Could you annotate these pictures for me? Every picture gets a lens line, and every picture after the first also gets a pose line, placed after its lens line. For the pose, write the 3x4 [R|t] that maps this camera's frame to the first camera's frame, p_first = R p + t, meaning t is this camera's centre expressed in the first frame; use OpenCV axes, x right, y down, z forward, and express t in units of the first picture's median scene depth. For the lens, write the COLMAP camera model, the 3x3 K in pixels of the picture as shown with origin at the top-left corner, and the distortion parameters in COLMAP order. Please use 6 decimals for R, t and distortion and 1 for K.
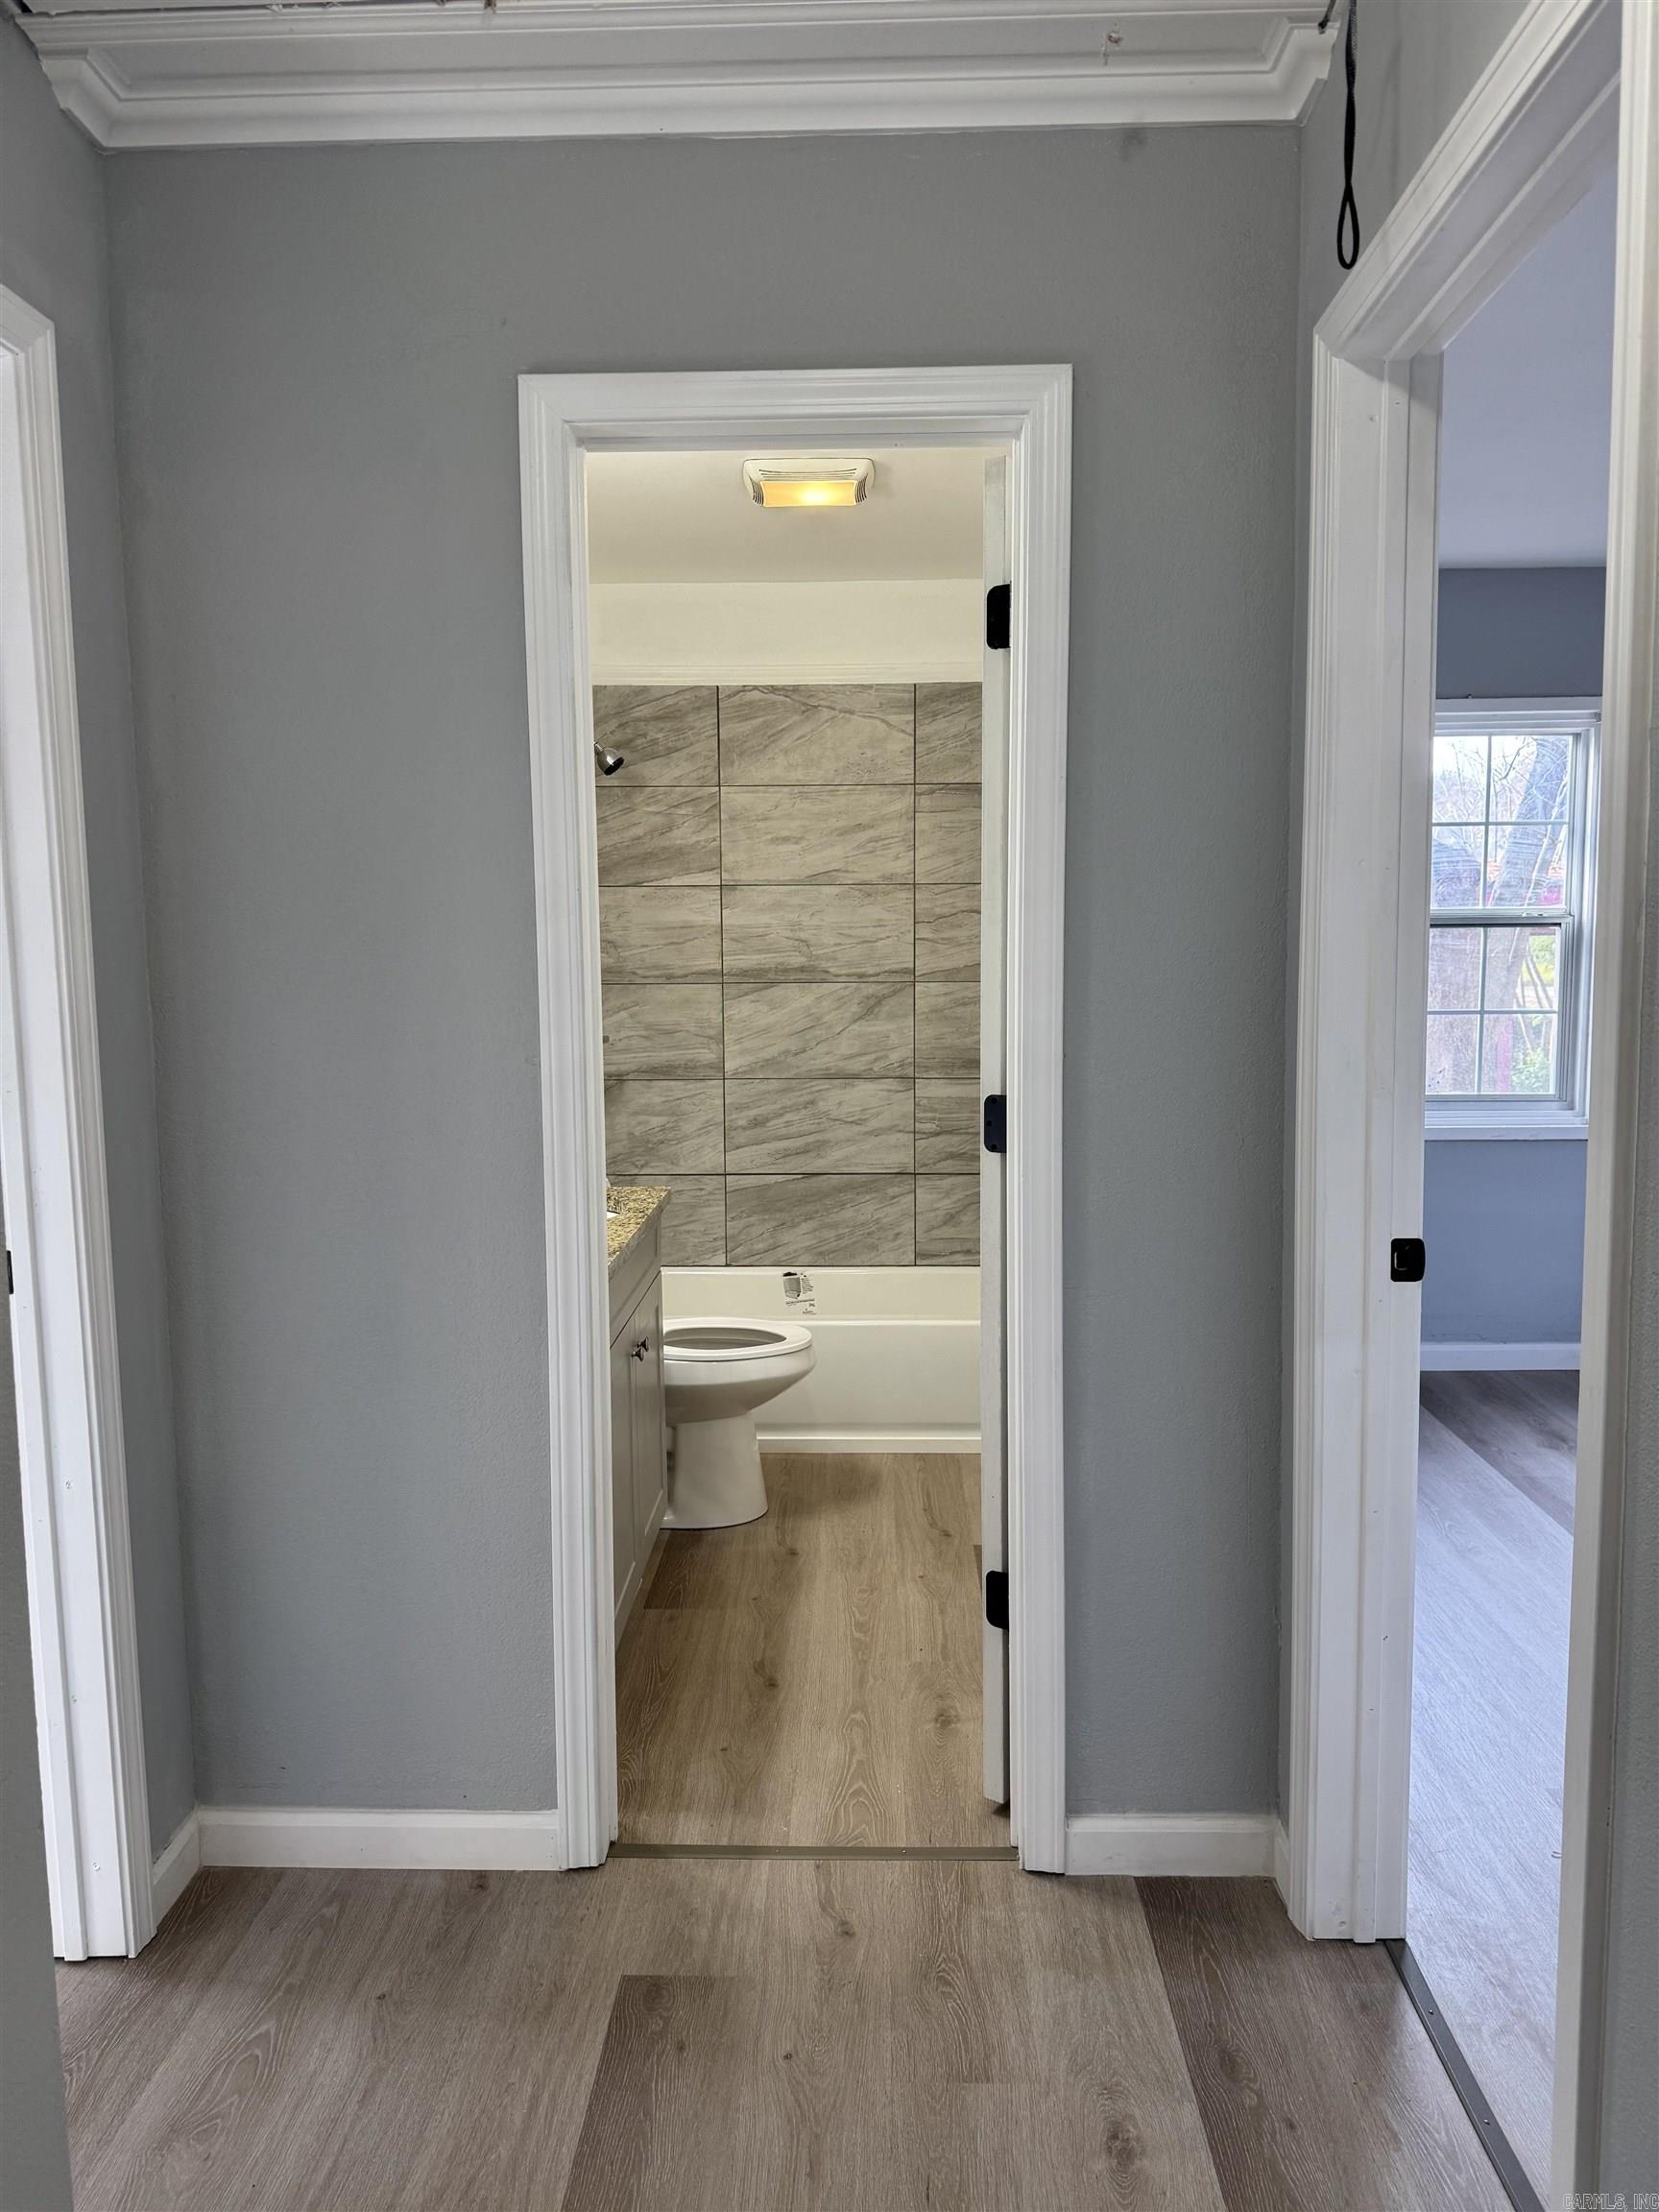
lens RADIAL K [[1567.0, 0, 832.7], [0, 1567.0, 1098.5], [0, 0, 1]] dist [0.046944, -0.046711]
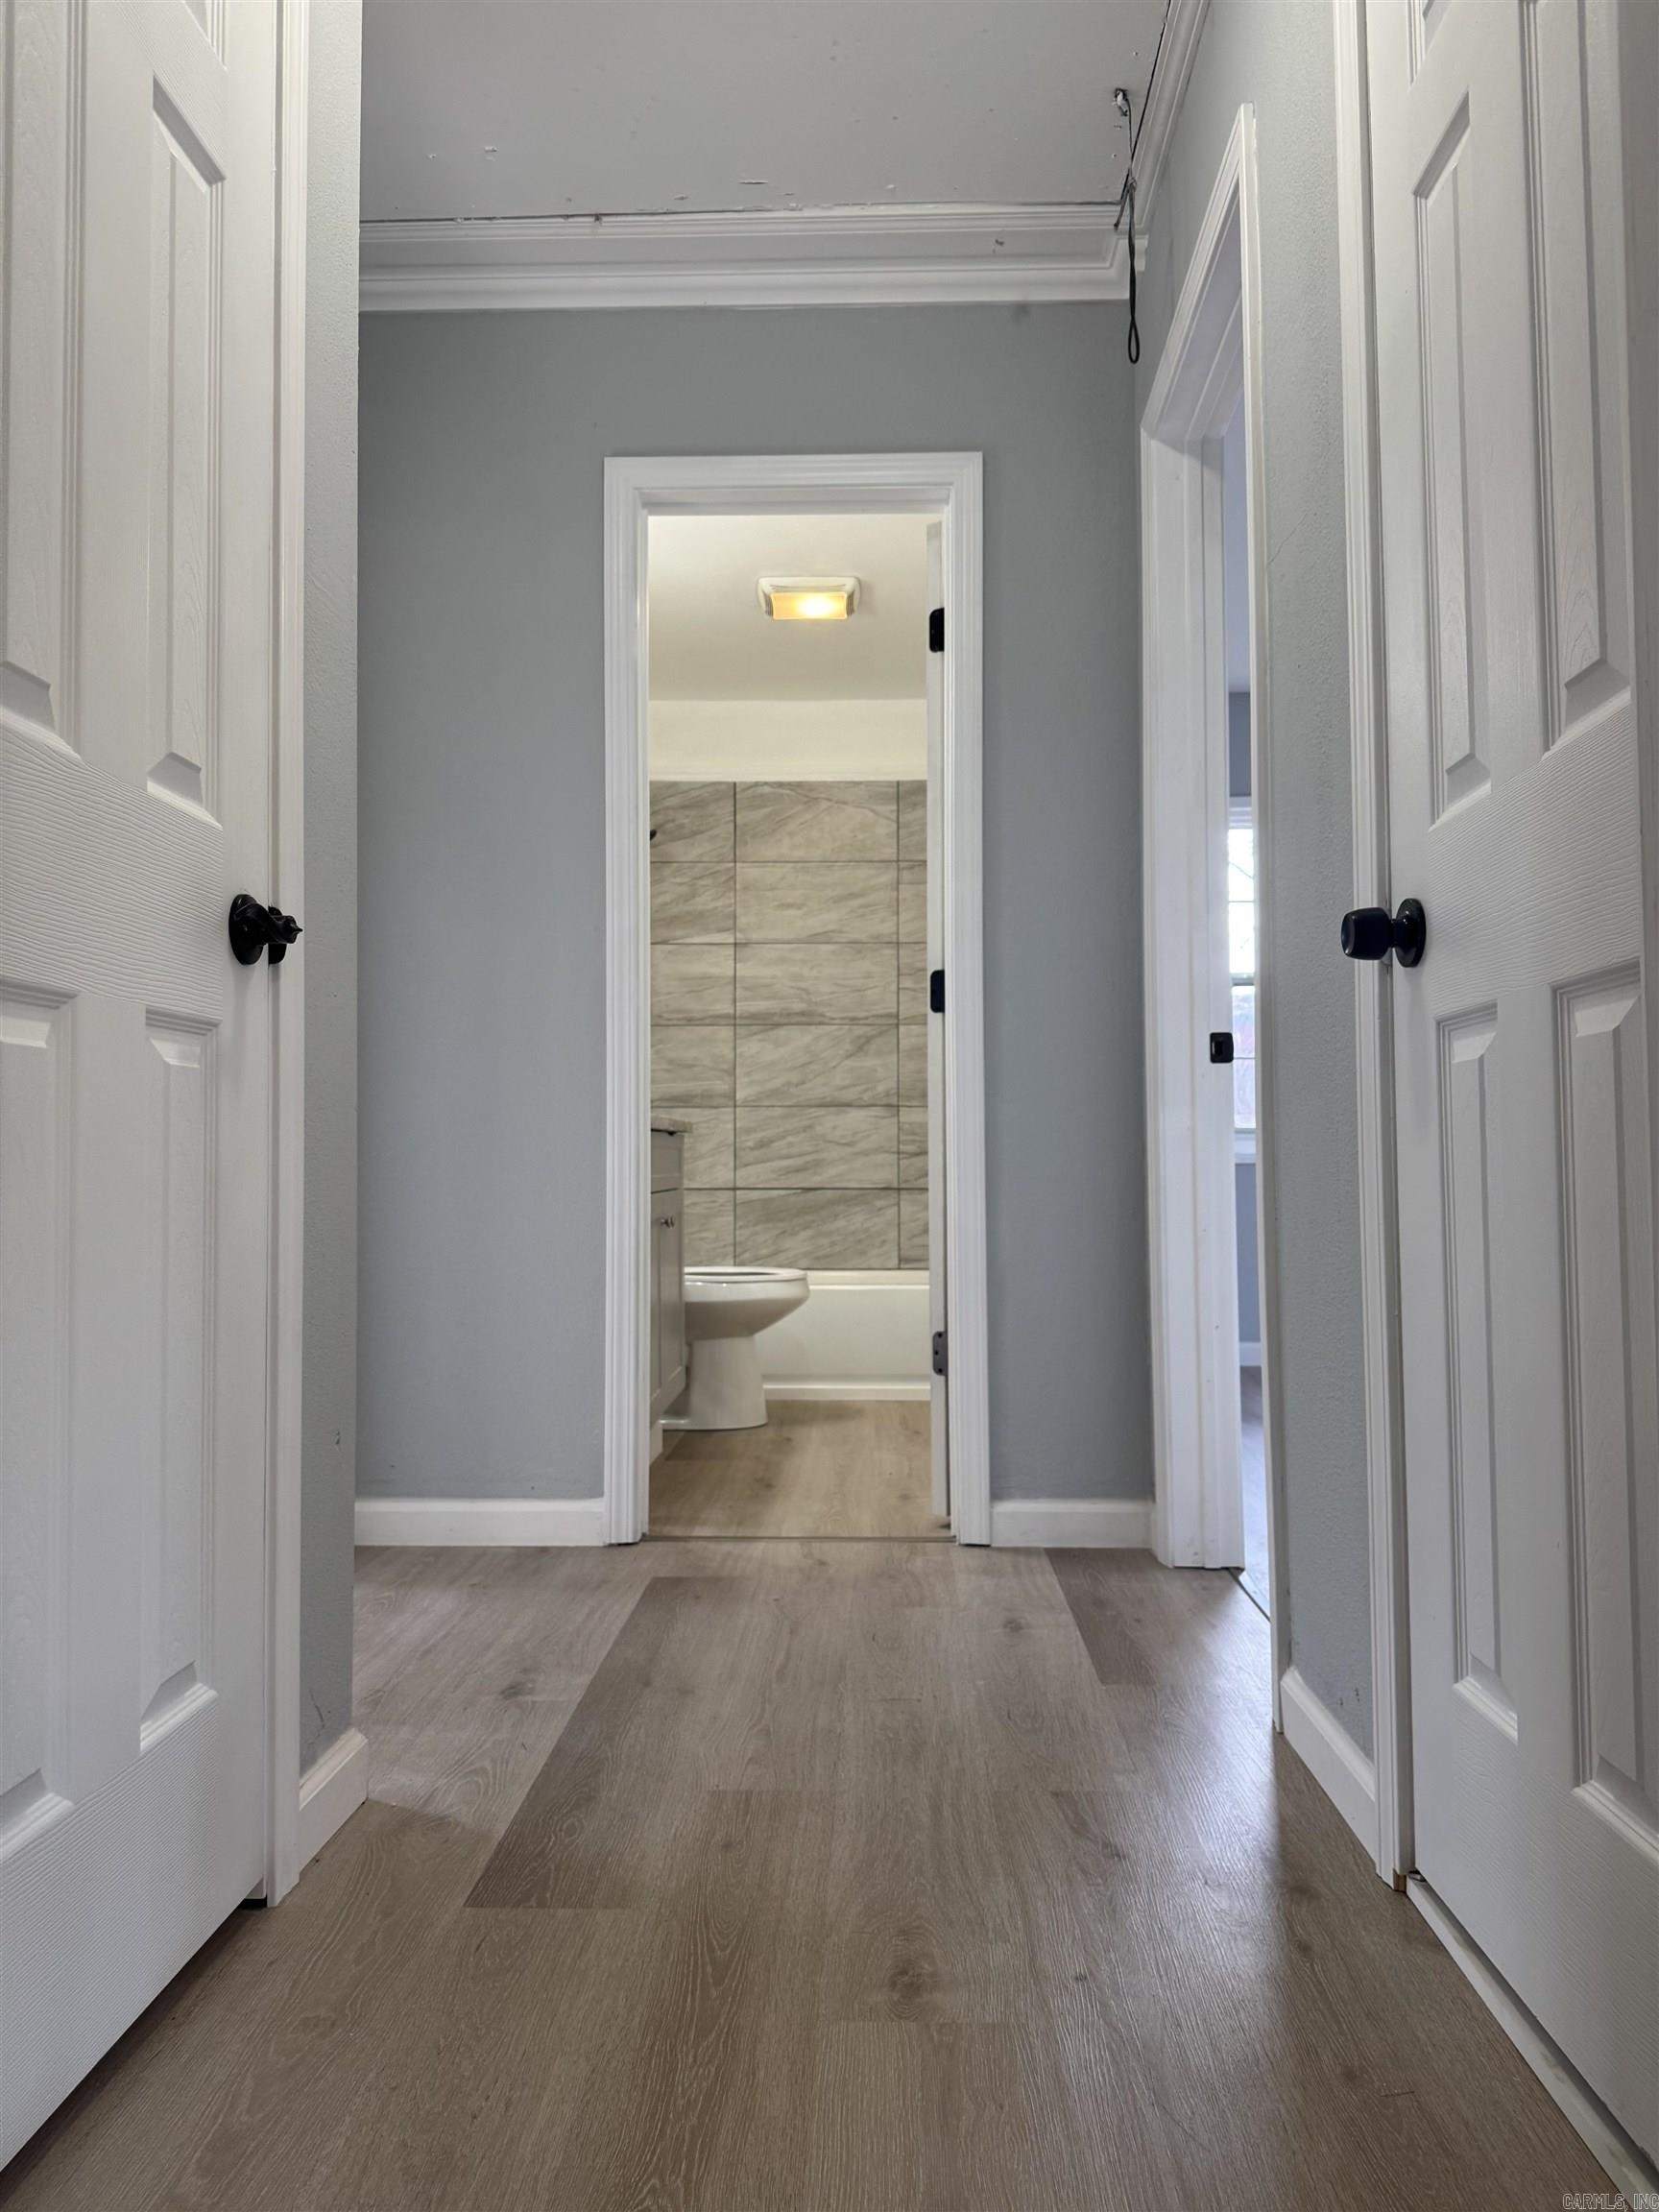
lens RADIAL K [[1567.0, 0, 835.7], [0, 1567.0, 1095.9], [0, 0, 1]] dist [0.046944, -0.046711]
pose [[0.999981, 0.004503, -0.004216, 0.010700], [-0.005048, 0.990173, -0.139757, 0.144738], [0.003545, 0.139776, 0.990177, -0.160295]]
